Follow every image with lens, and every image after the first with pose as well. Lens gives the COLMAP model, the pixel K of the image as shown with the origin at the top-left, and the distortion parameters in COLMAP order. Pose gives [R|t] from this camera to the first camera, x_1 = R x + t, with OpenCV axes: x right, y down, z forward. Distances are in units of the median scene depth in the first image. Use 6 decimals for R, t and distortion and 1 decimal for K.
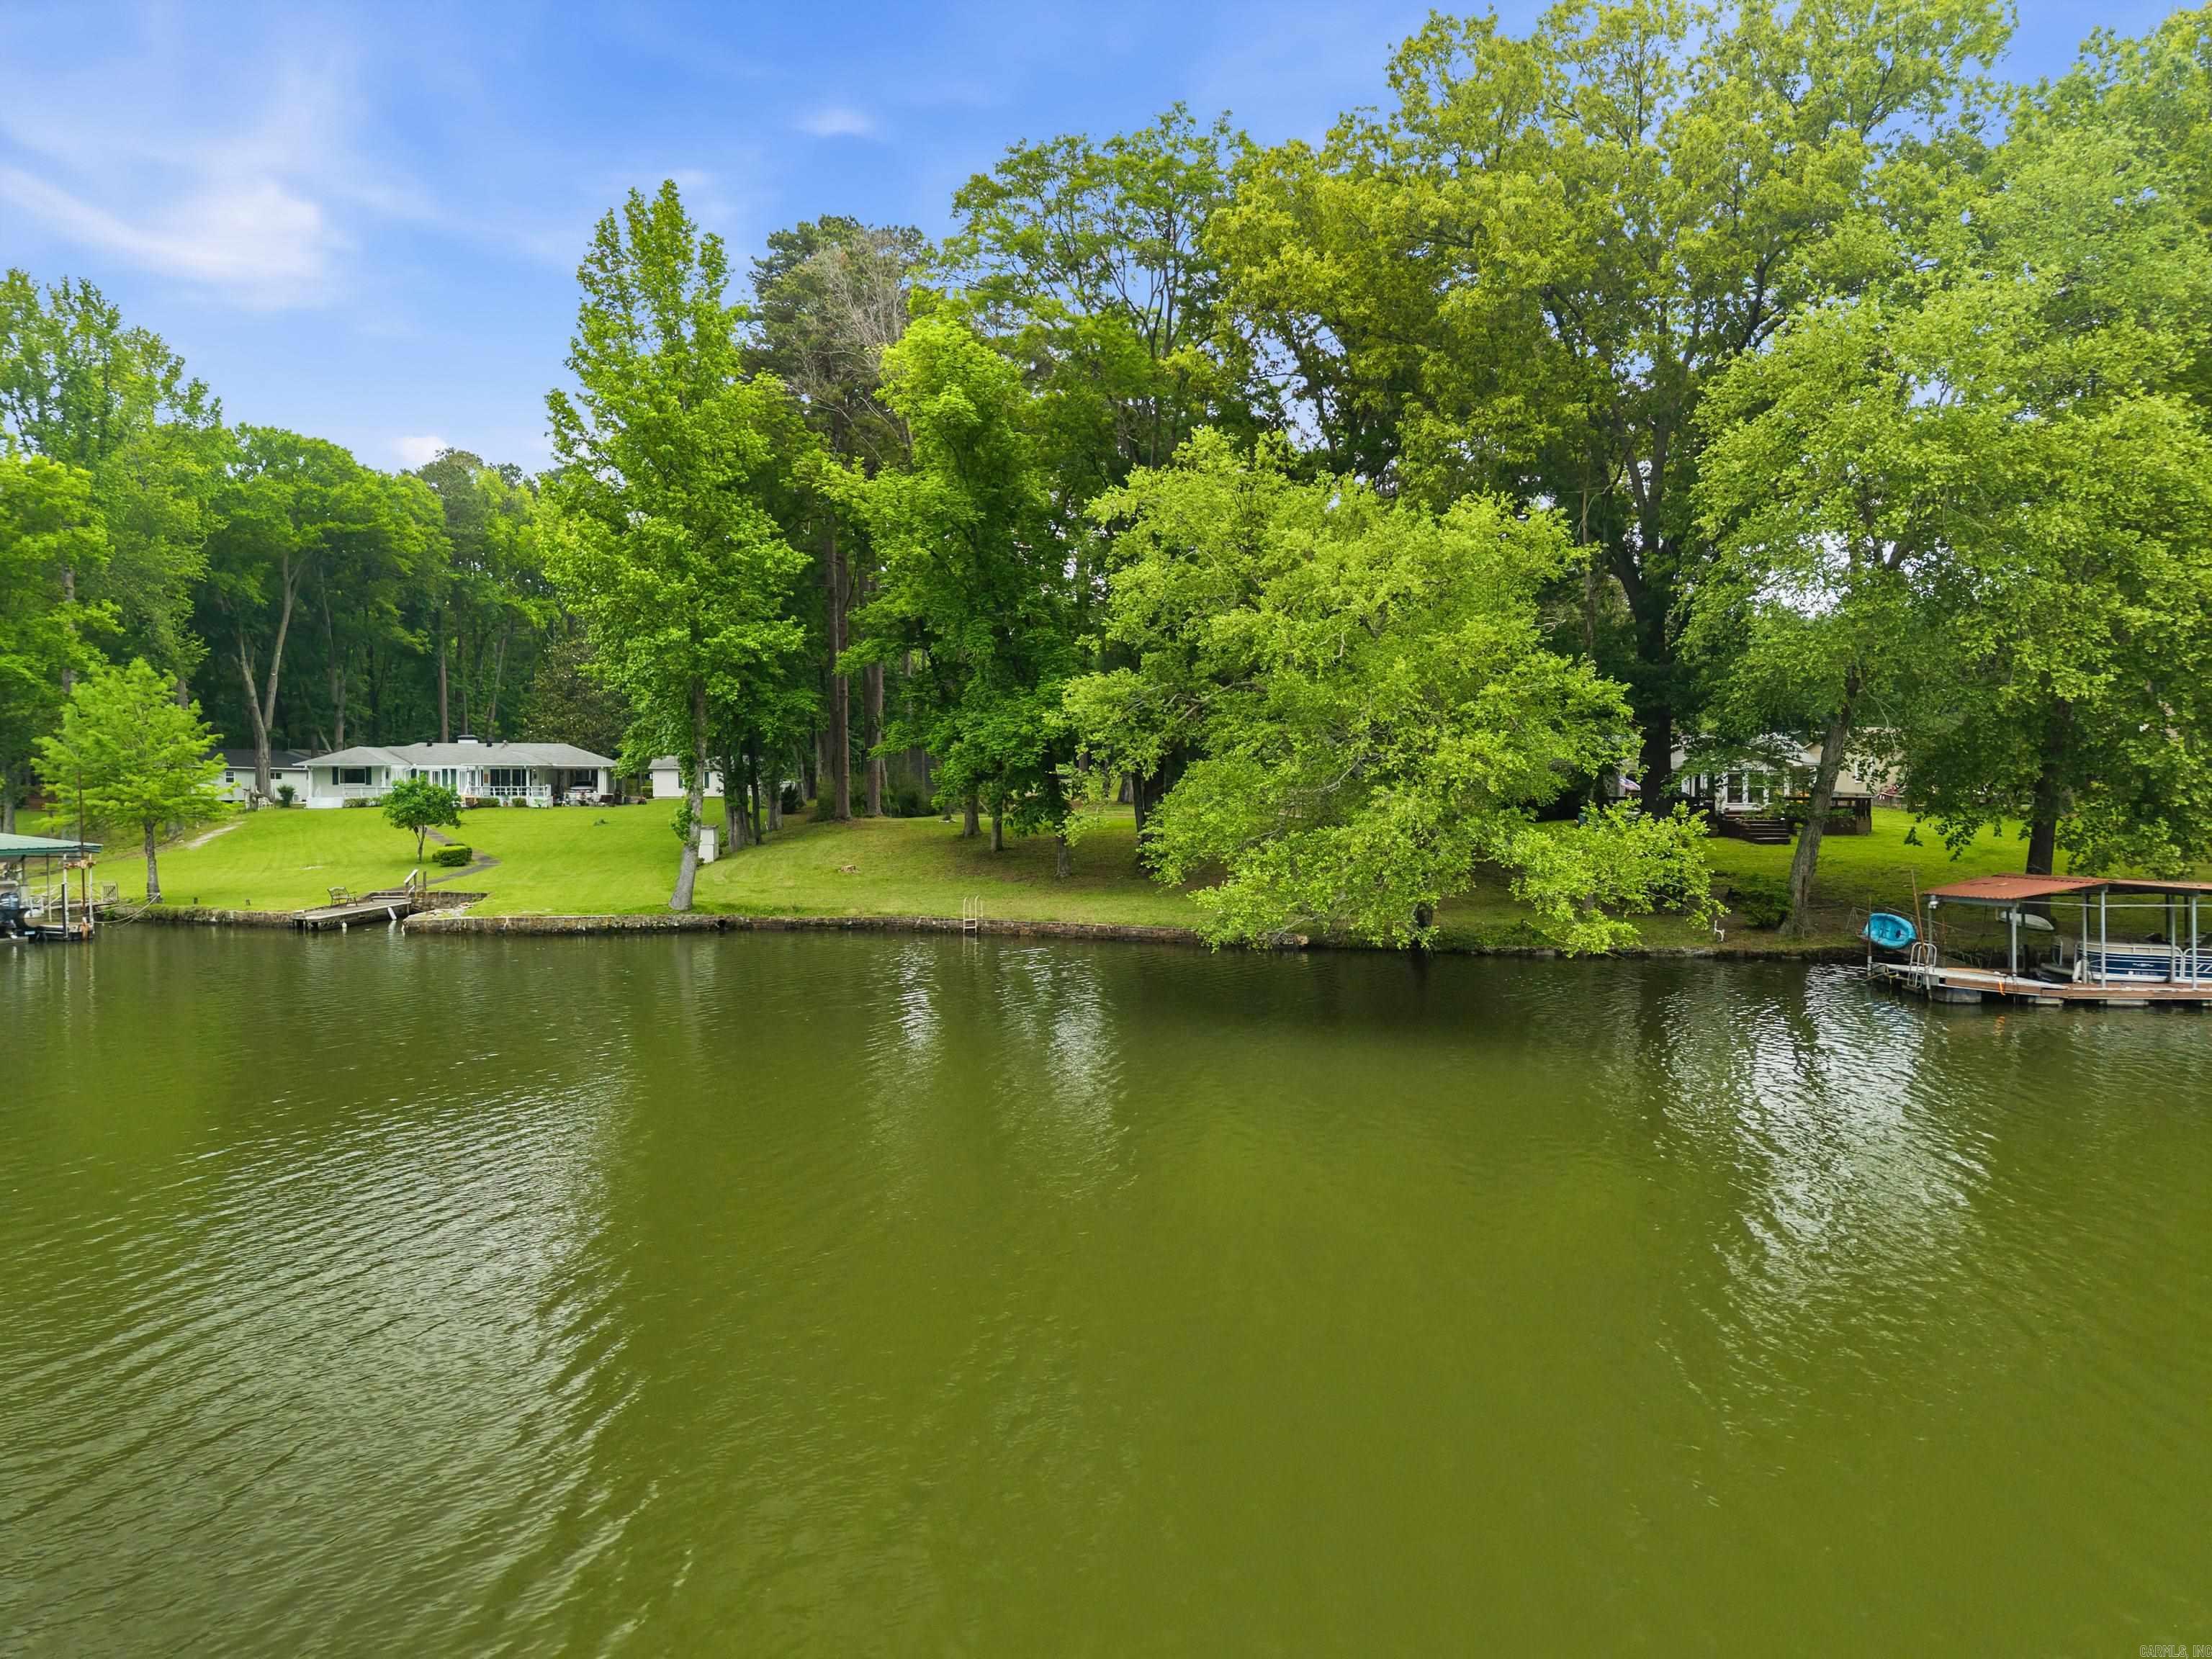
lens RADIAL K [[1531.1, 0, 1100.2], [0, 1531.1, 772.8], [0, 0, 1]] dist [0.038085, -0.002945]
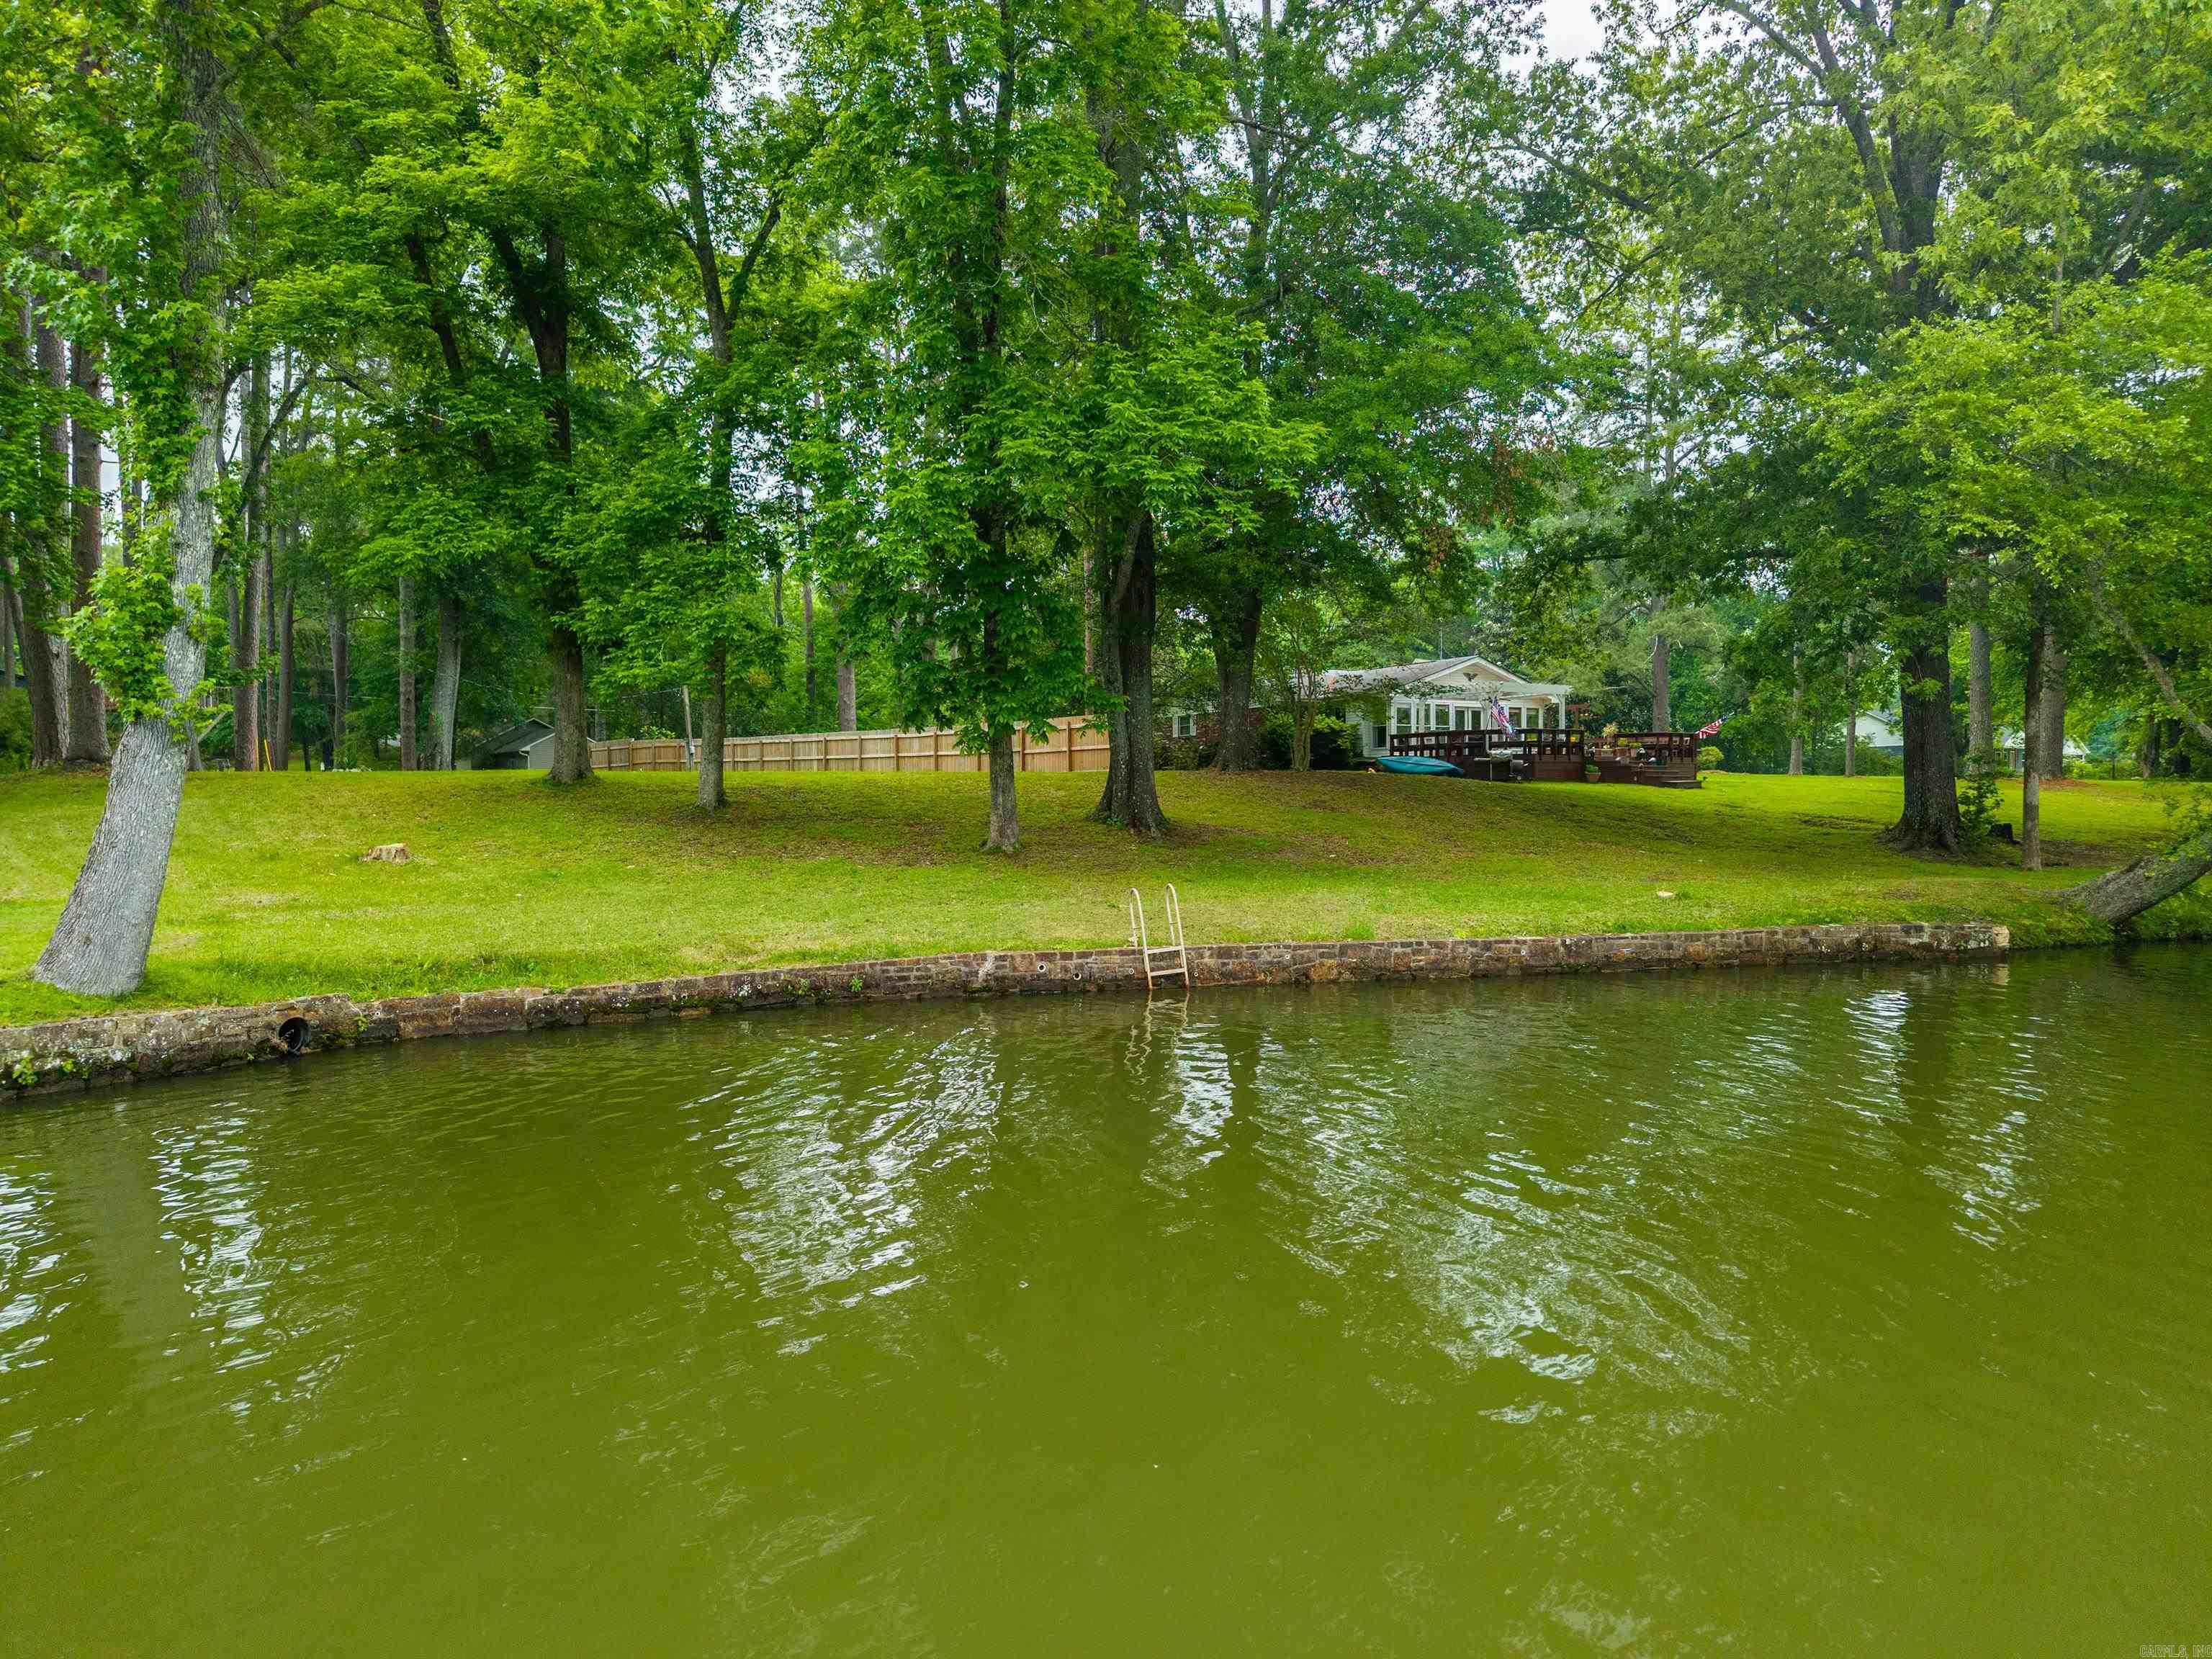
lens RADIAL K [[1506.1, 0, 1099.5], [0, 1506.1, 842.8], [0, 0, 1]] dist [-0.017716, -0.001358]
pose [[0.782631, -0.022482, 0.622080, -0.239586], [0.006511, 0.999589, 0.027934, 0.047939], [-0.622452, -0.017812, 0.782455, 0.576761]]
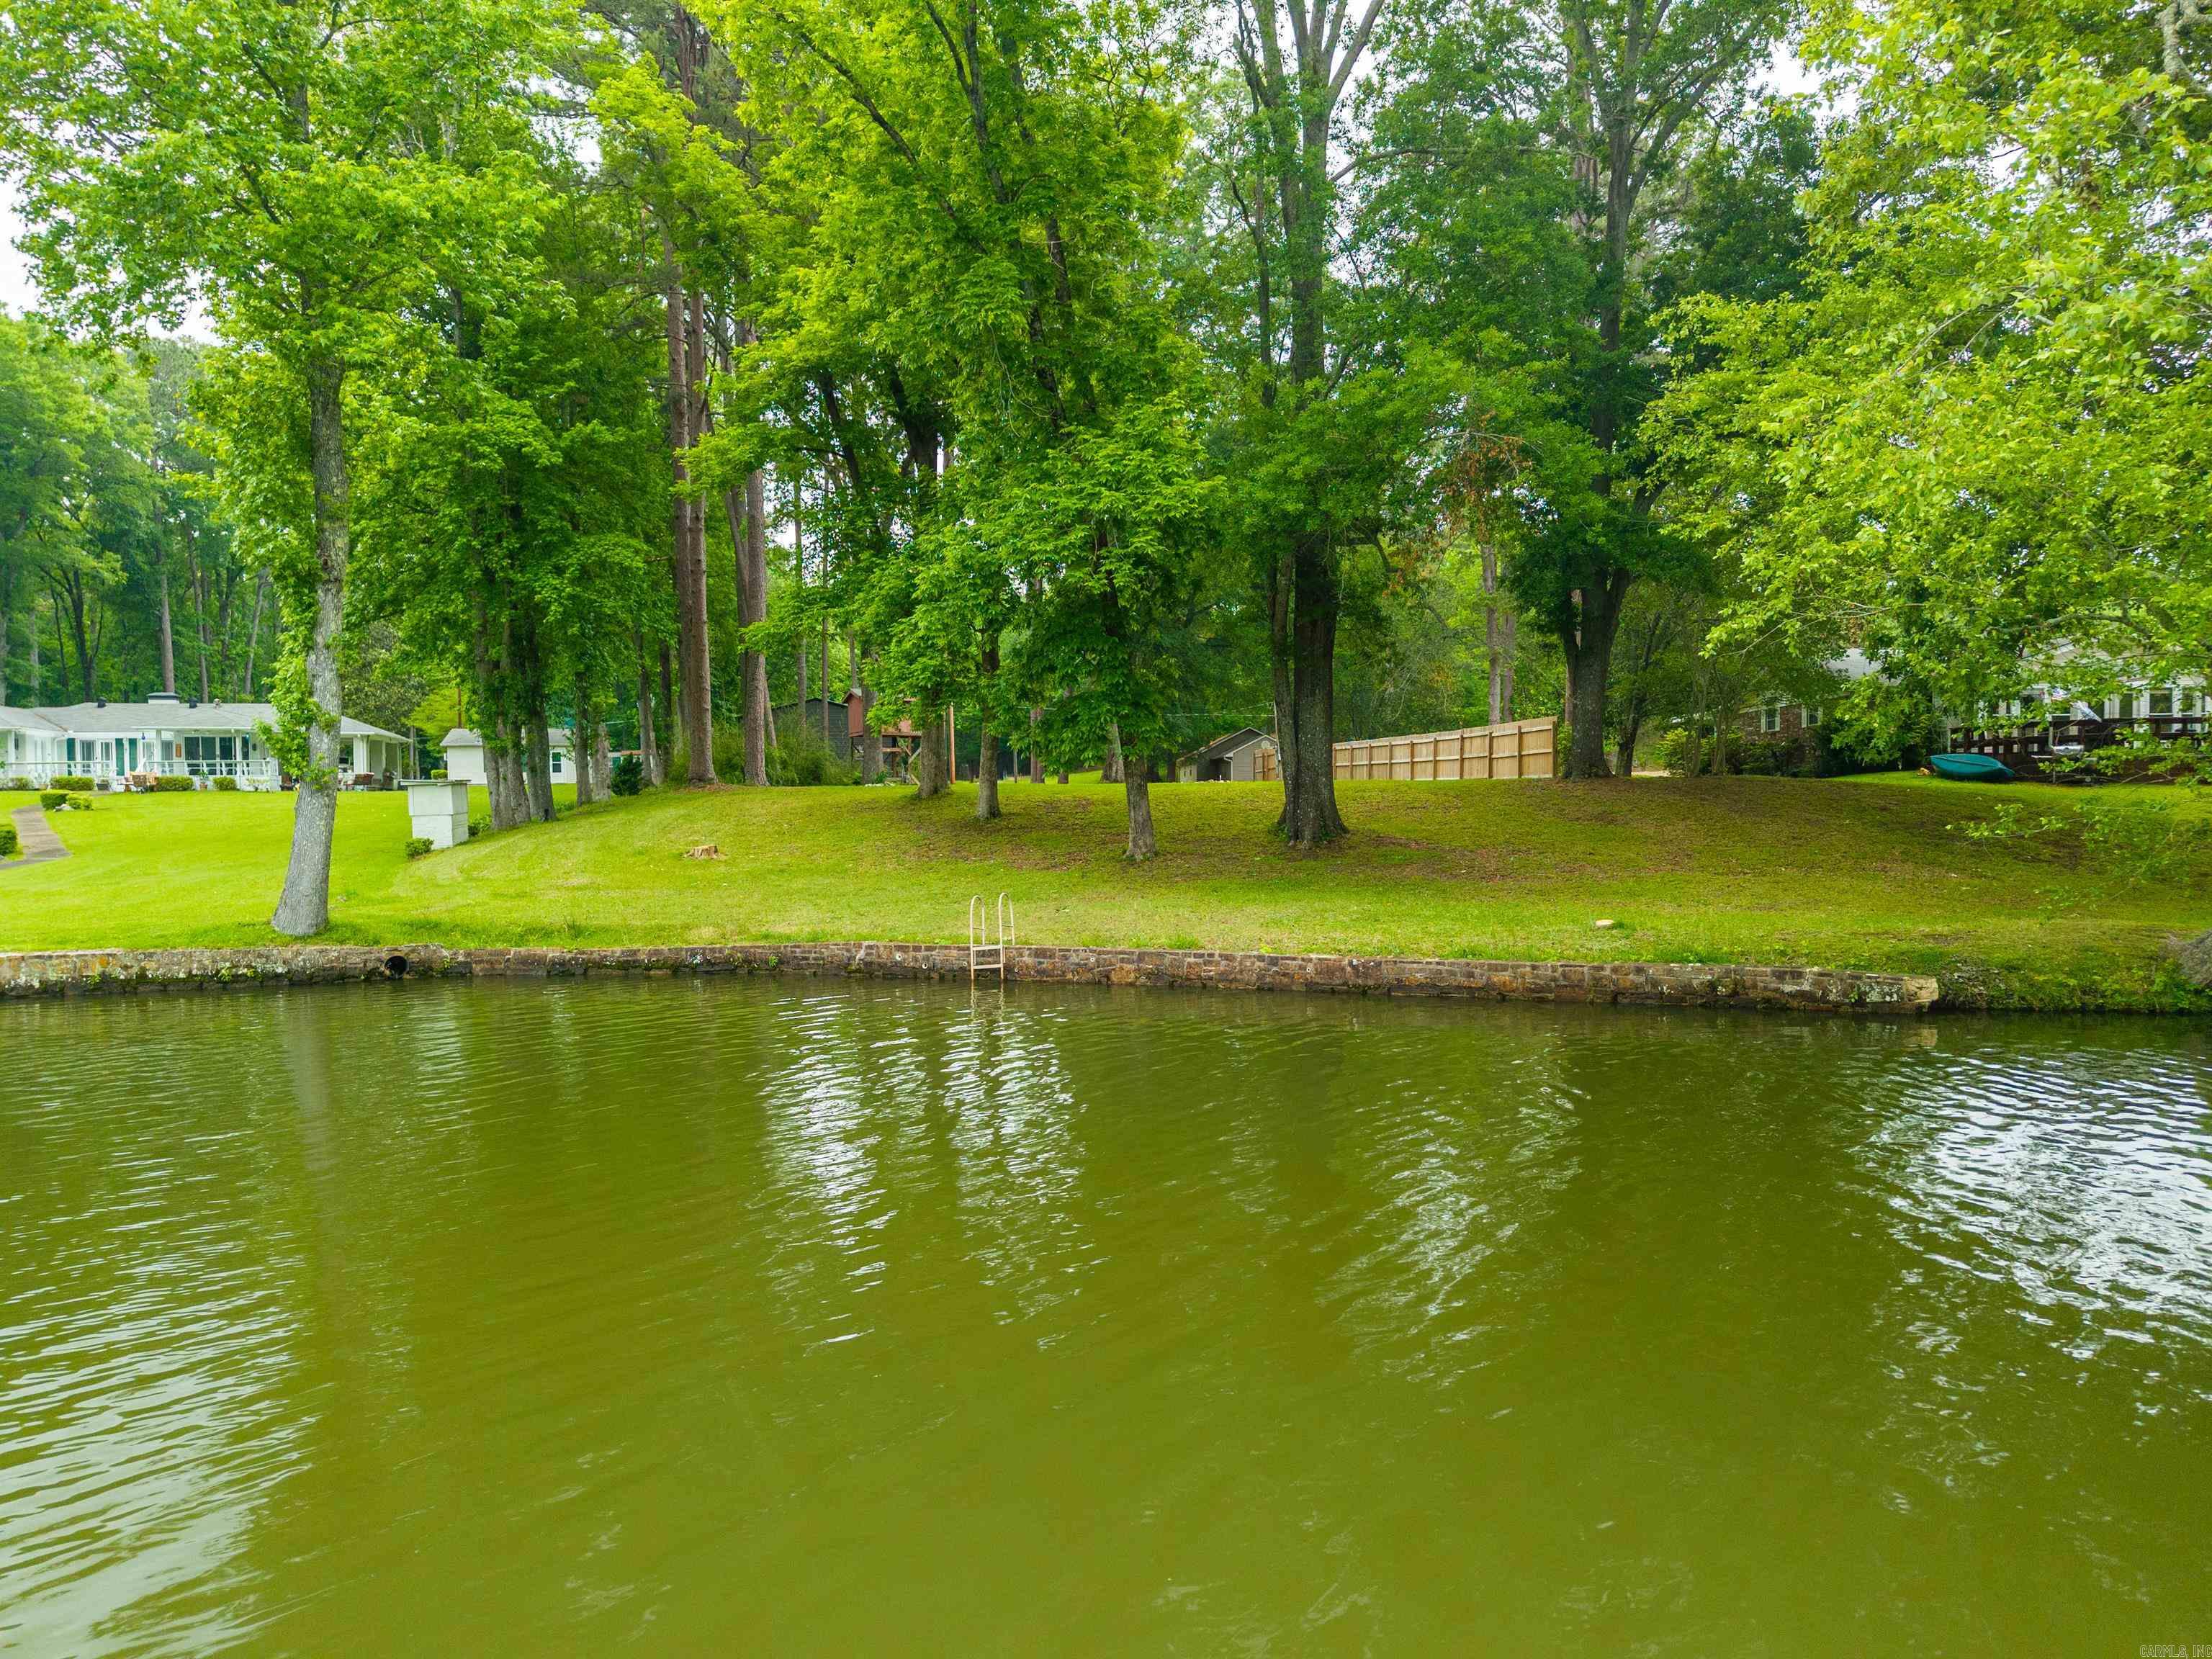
lens RADIAL K [[1537.9, 0, 1096.2], [0, 1537.9, 833.0], [0, 0, 1]] dist [-0.002042, -0.001956]
pose [[0.997513, -0.009922, 0.069786, -0.065304], [0.008392, 0.999719, 0.022189, 0.043019], [-0.069987, -0.021548, 0.997315, 0.451008]]
